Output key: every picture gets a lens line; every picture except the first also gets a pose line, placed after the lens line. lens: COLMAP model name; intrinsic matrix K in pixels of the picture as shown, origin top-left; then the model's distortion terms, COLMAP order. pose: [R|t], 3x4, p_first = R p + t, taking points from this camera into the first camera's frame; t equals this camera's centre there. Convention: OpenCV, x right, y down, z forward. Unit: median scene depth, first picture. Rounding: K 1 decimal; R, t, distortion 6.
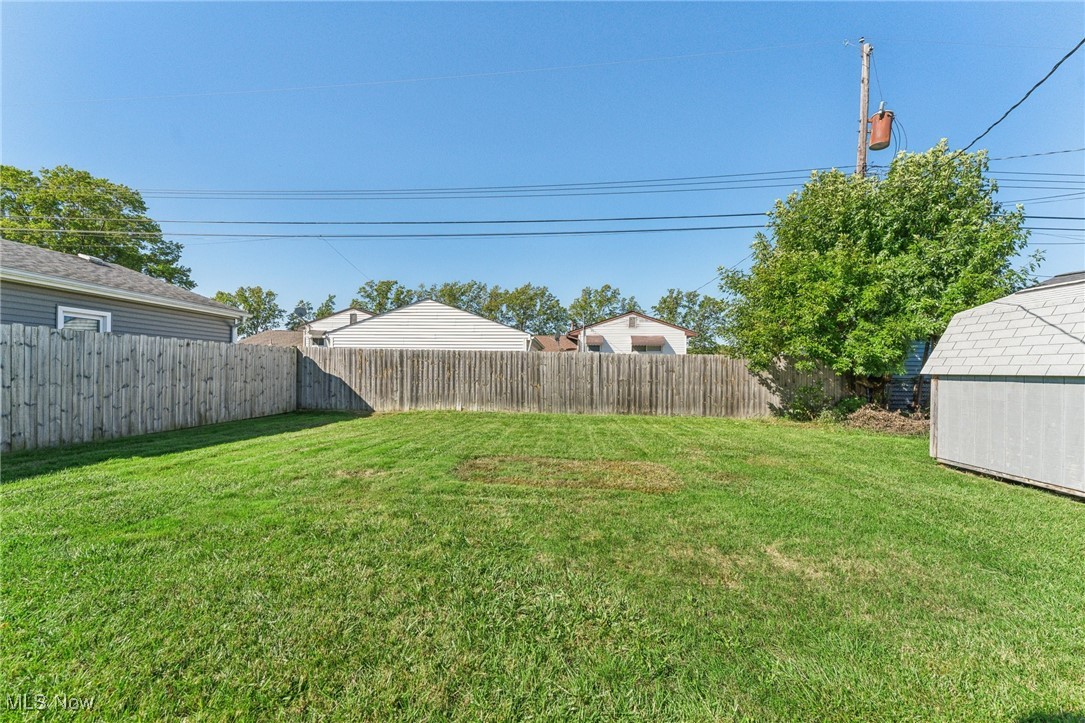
lens RADIAL K [[440.6, 0, 542.9], [0, 440.6, 365.0], [0, 0, 1]] dist [-0.000023, 0.000048]
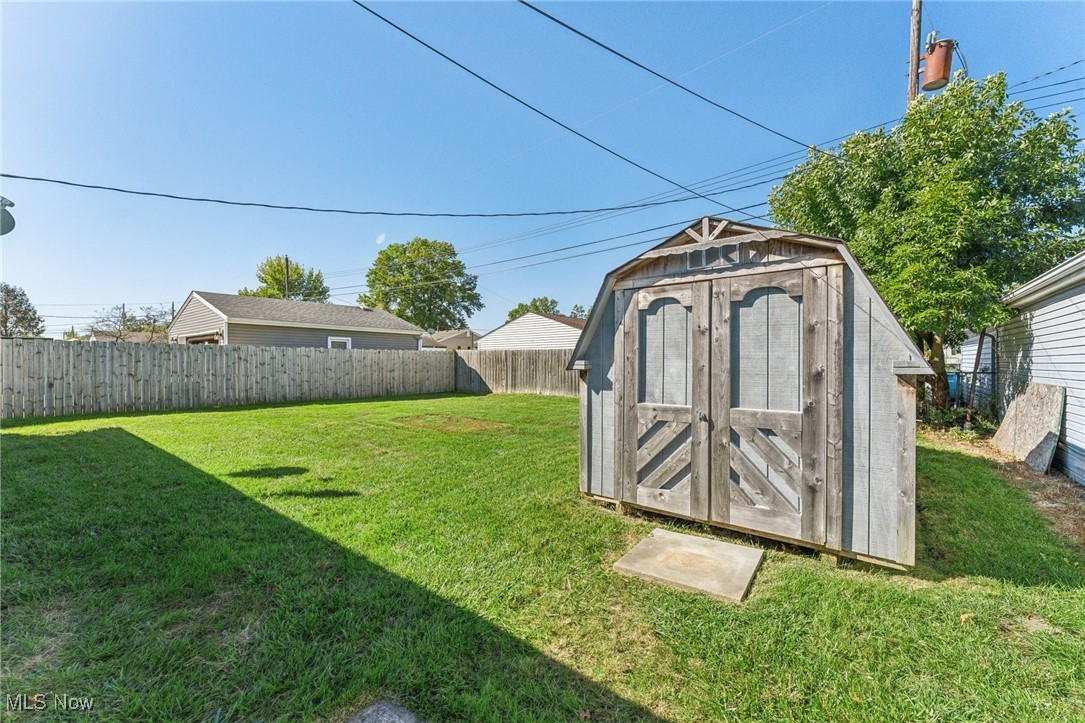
lens RADIAL K [[437.1, 0, 545.7], [0, 437.1, 371.8], [0, 0, 1]] dist [0.000366, 0.000310]
pose [[0.819104, 0.000697, -0.573645, 0.600627], [0.017487, 0.999504, 0.026185, 0.000409], [0.573379, -0.031480, 0.818685, -0.090003]]
